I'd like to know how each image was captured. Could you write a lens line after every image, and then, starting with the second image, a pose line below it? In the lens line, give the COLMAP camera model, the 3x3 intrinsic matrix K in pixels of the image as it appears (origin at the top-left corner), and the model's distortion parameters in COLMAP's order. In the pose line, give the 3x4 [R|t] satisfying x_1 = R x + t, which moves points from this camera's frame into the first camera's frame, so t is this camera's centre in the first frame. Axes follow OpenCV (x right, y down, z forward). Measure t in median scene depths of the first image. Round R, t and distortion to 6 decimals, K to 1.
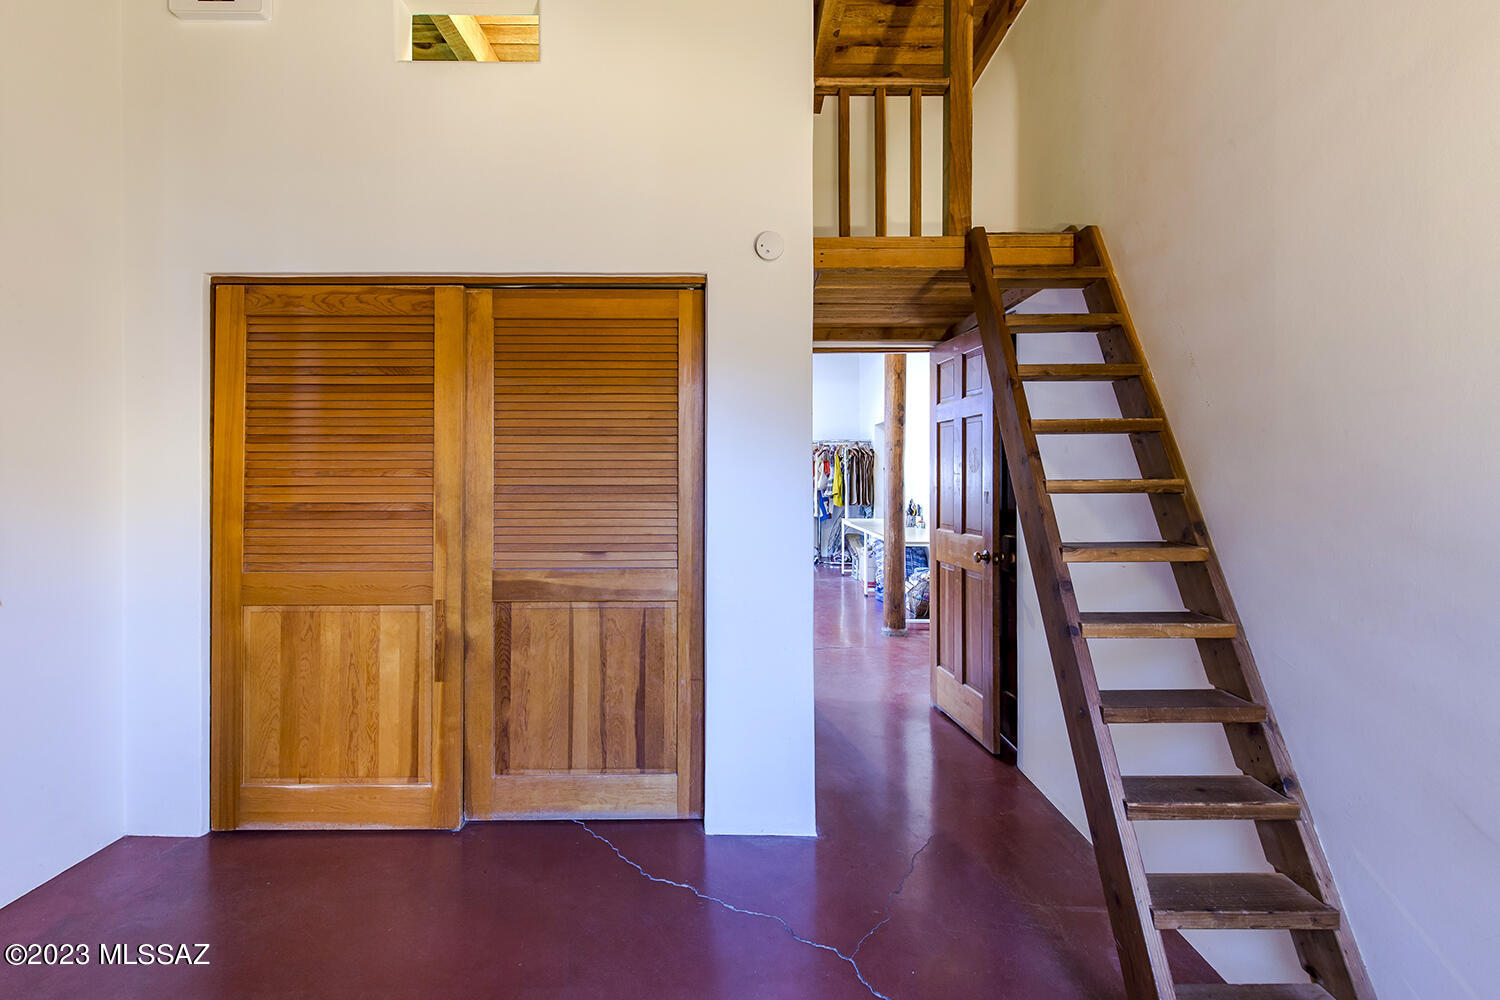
lens RADIAL K [[679.4, 0, 742.5], [0, 679.4, 468.2], [0, 0, 1]] dist [0.006701, -0.000477]
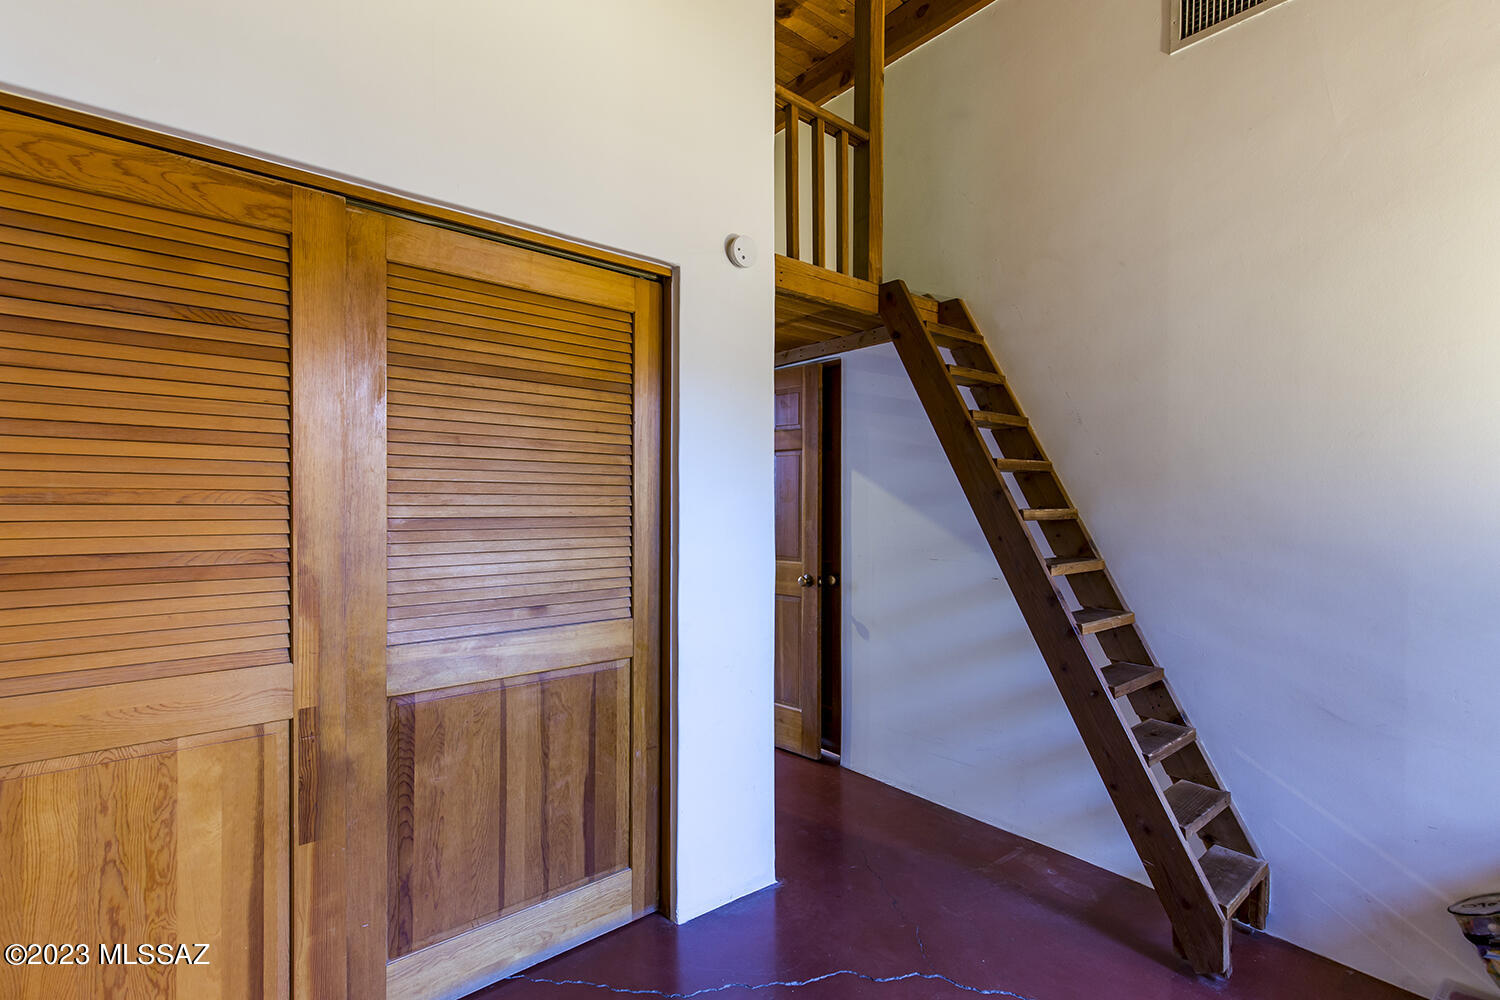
lens RADIAL K [[679.4, 0, 749.1], [0, 679.4, 506.1], [0, 0, 1]] dist [0.006701, -0.000477]
pose [[0.778778, 0.003278, 0.627292, -0.504907], [-0.009614, 0.999931, 0.006711, 0.005671], [-0.627227, -0.011258, 0.778756, 0.275411]]
